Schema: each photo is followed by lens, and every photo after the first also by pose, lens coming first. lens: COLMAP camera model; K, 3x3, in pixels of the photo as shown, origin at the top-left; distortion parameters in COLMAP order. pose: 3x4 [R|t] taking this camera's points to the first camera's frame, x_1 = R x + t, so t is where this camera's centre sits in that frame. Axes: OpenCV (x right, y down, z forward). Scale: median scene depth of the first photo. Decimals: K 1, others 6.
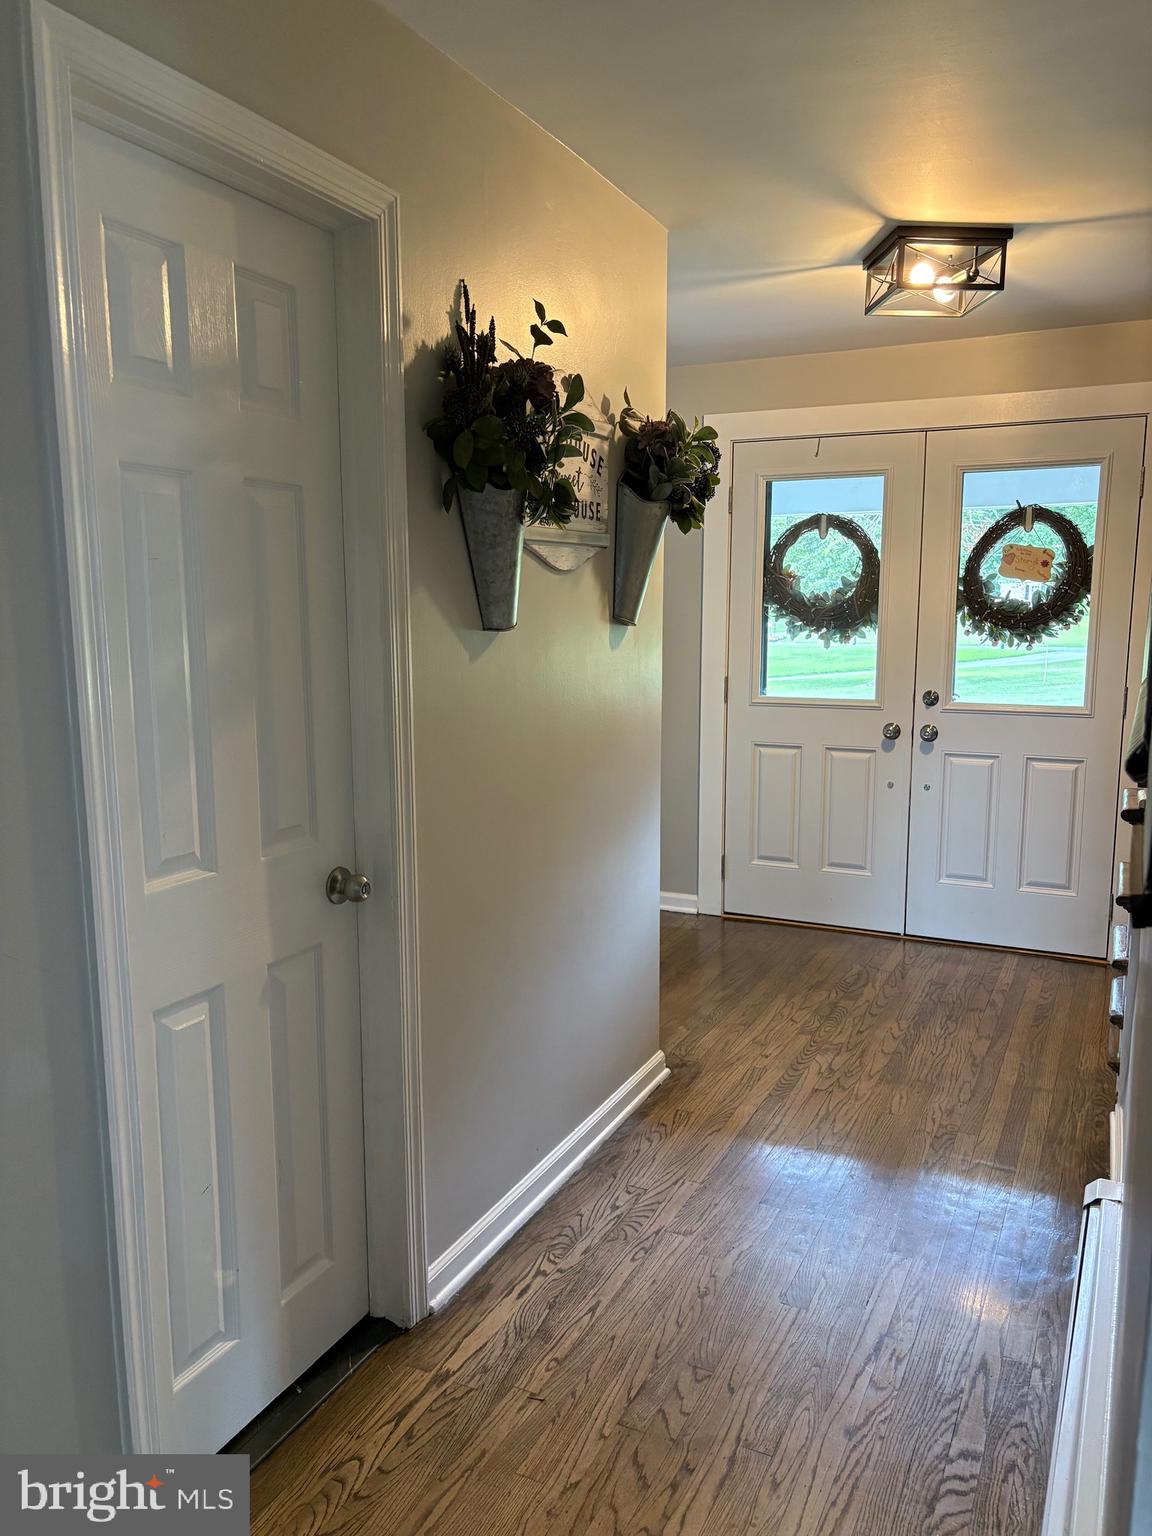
lens RADIAL K [[1150.8, 0, 570.3], [0, 1150.8, 772.4], [0, 0, 1]] dist [0.010033, 0.010162]
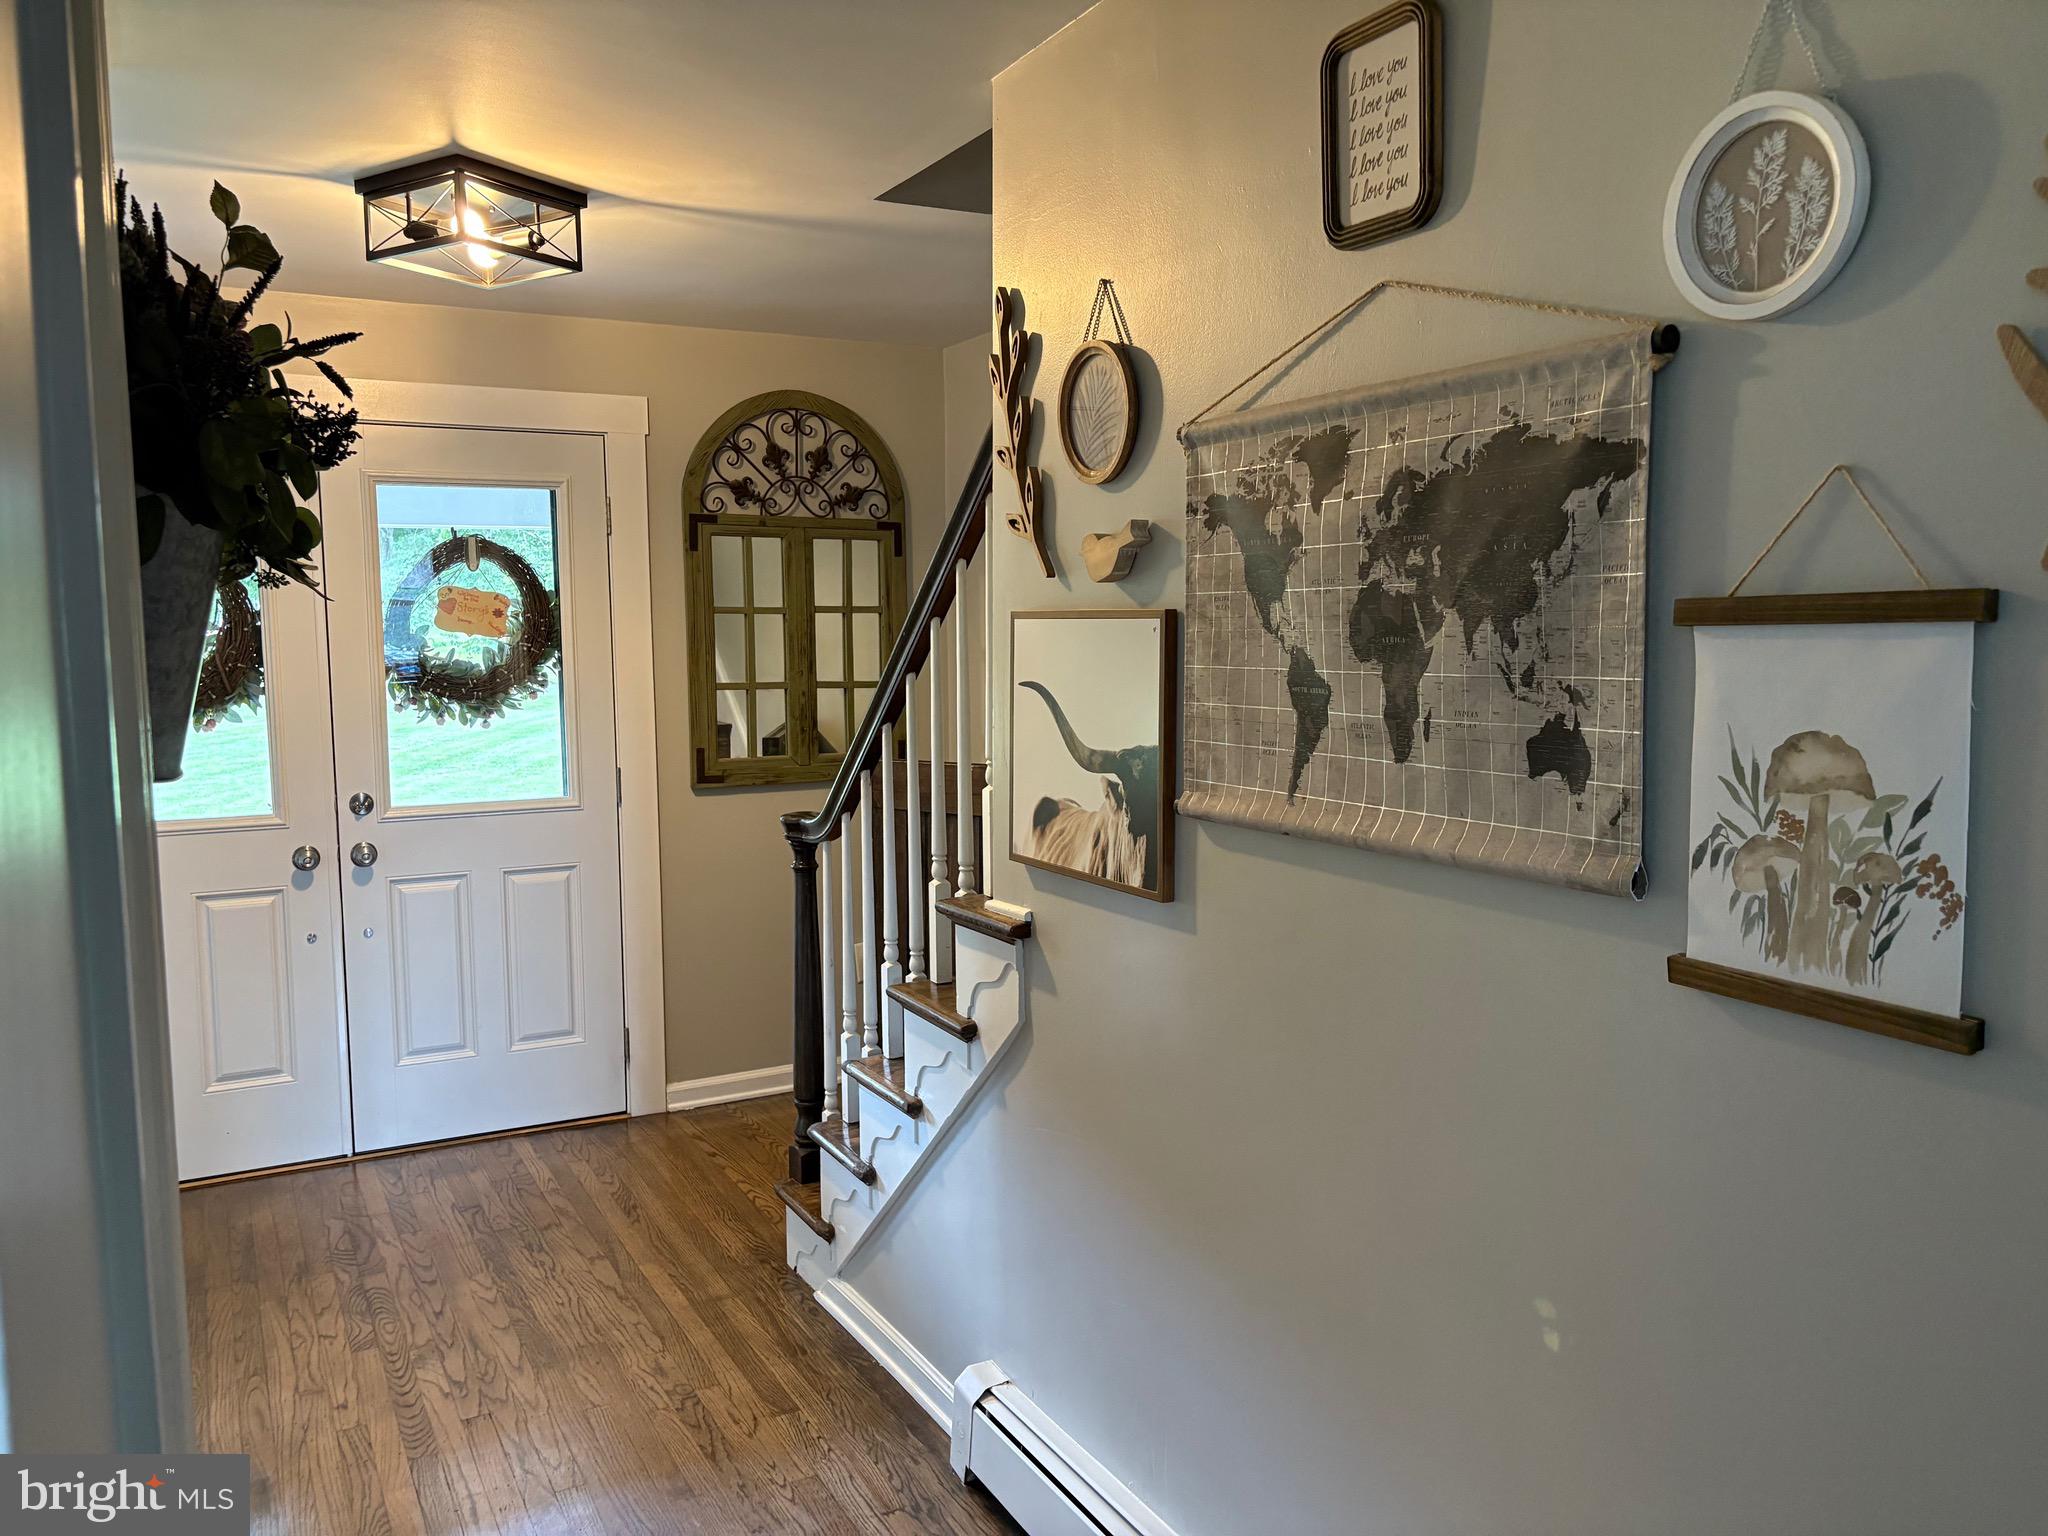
lens RADIAL K [[1534.4, 0, 1024.0], [0, 1534.4, 768.0], [0, 0, 1]] dist [0.010033, 0.010162]
pose [[0.581619, -0.078127, 0.809701, -0.210335], [0.123633, 0.992304, 0.006938, -0.045059], [-0.804011, 0.096070, 0.586802, 0.143393]]
